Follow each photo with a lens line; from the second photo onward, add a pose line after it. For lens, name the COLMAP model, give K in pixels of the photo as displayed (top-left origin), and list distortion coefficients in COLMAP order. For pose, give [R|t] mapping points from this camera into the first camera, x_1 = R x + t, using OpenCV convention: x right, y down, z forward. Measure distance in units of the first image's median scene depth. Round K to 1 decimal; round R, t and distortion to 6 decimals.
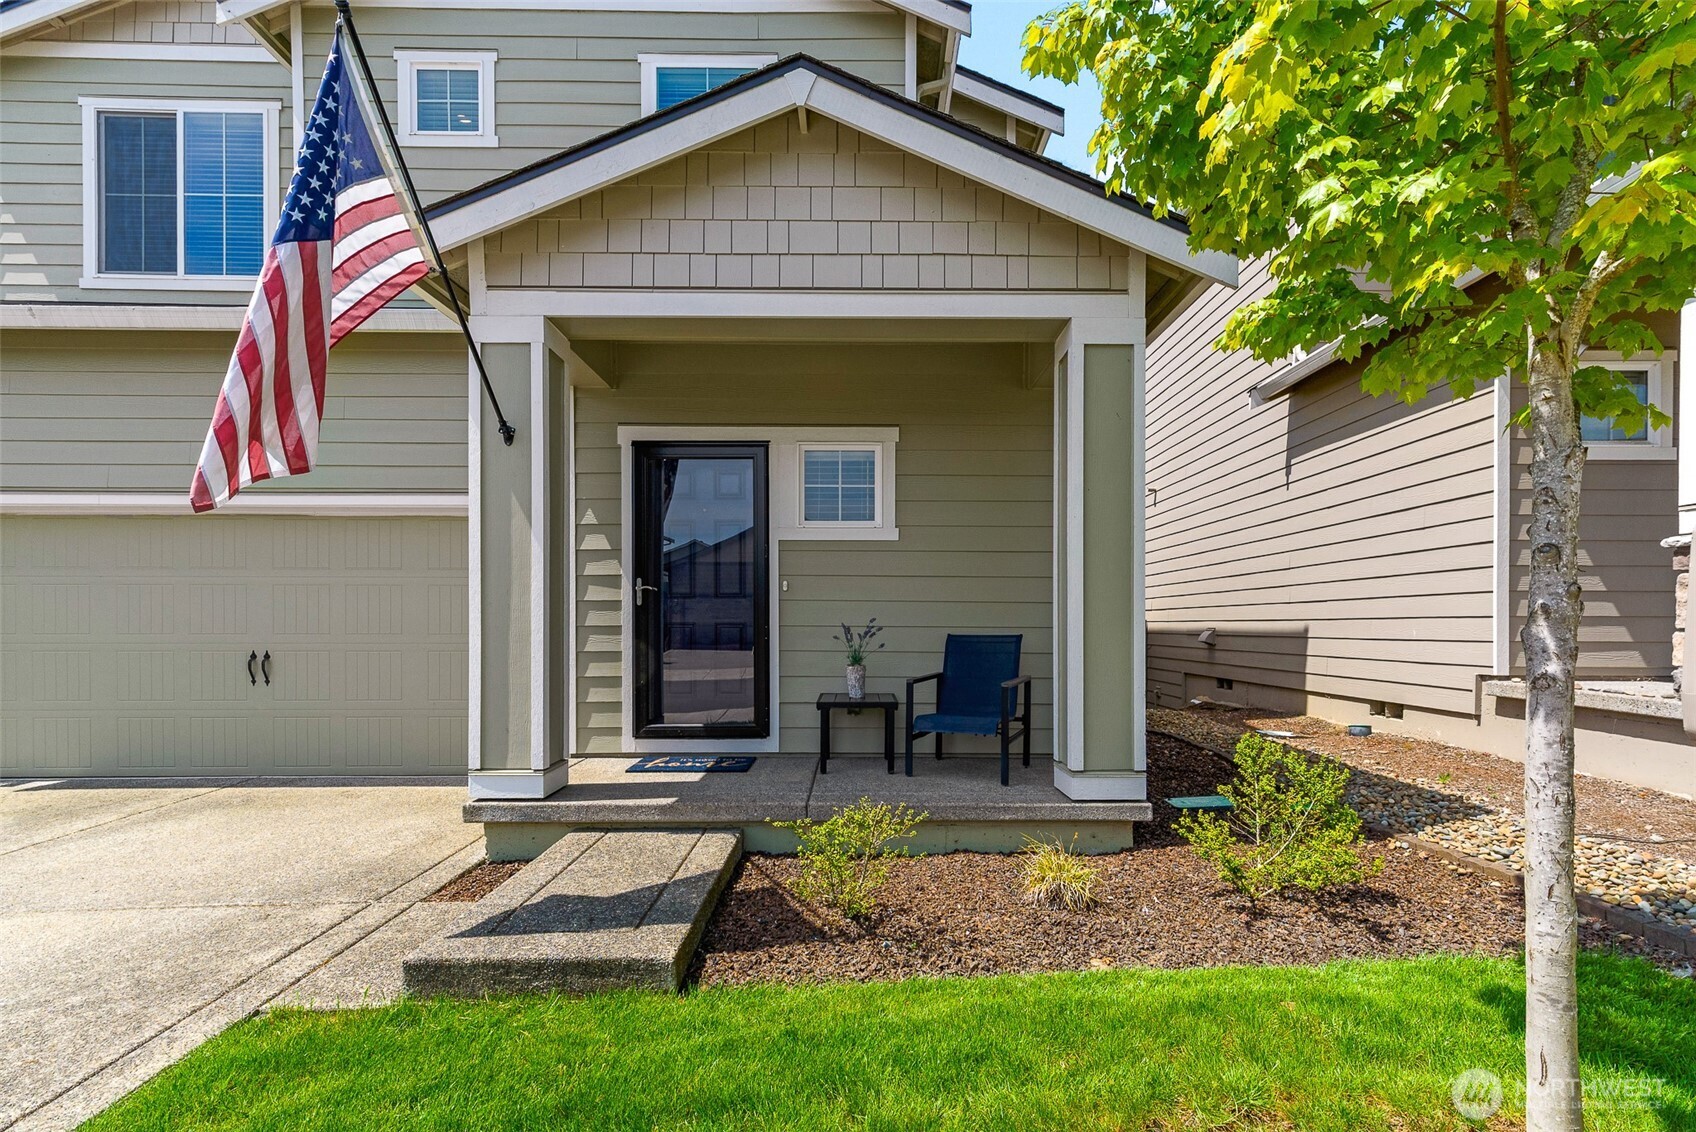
lens RADIAL K [[728.7, 0, 871.2], [0, 728.7, 627.8], [0, 0, 1]] dist [0.010917, -0.000493]
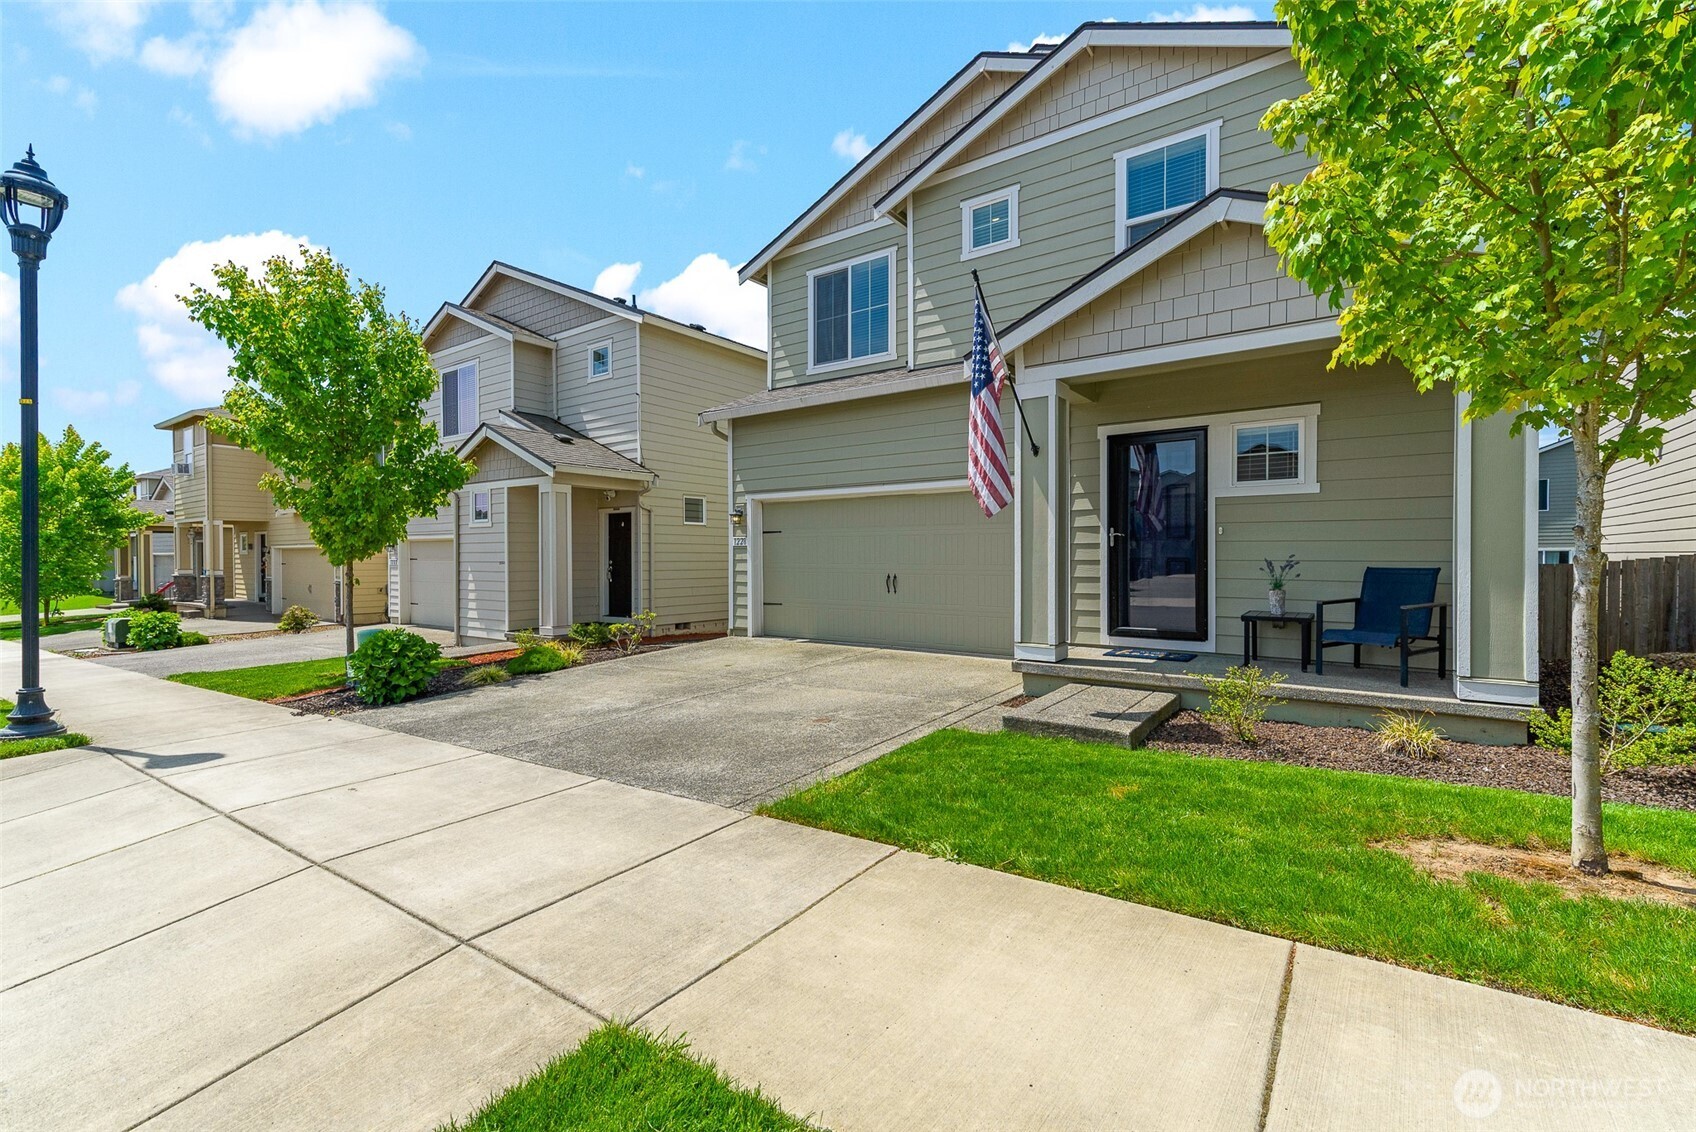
lens RADIAL K [[728.7, 0, 853.5], [0, 728.7, 562.9], [0, 0, 1]] dist [0.010917, -0.000493]
pose [[0.796497, 0.003189, -0.604634, 0.165883], [0.002257, 0.999963, 0.008248, -0.010601], [0.604638, -0.007934, 0.796461, -0.516172]]
